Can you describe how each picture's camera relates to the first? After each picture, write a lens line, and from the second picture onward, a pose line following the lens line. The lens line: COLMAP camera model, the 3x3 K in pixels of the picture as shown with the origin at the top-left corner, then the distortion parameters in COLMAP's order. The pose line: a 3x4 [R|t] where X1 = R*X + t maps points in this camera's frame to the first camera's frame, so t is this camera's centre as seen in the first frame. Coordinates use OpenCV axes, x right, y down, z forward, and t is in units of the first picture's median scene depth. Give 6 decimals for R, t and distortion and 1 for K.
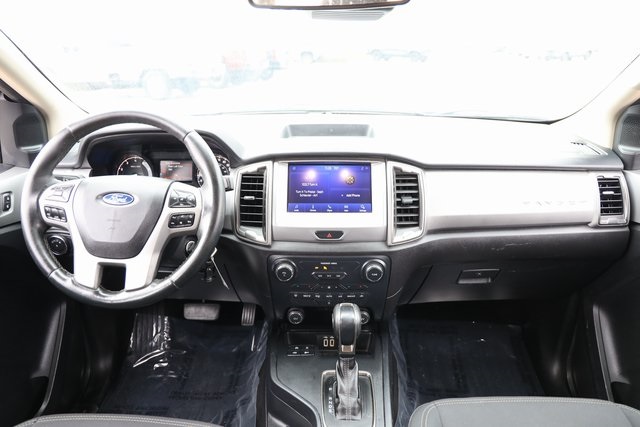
lens RADIAL K [[437.0, 0, 320.0], [0, 437.0, 213.5], [0, 0, 1]] dist [-0.001533, -0.000085]
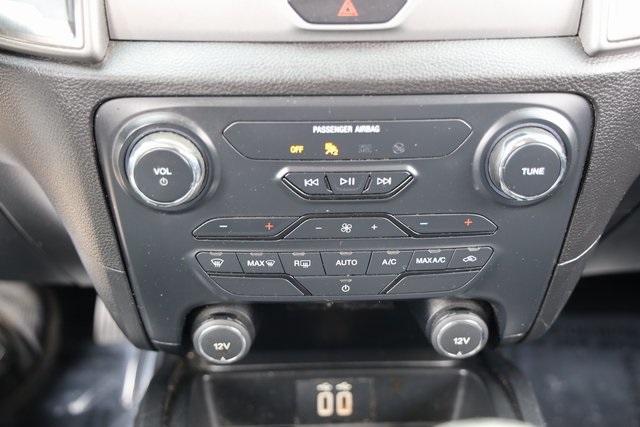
lens RADIAL K [[741.3, 0, 320.0], [0, 741.3, 213.5], [0, 0, 1]] dist [0.017029, 0.010625]
pose [[0.998998, -0.021674, 0.039167, -0.011385], [0.016732, 0.992342, 0.122386, 0.109064], [-0.041520, -0.121608, 0.991709, 0.581956]]
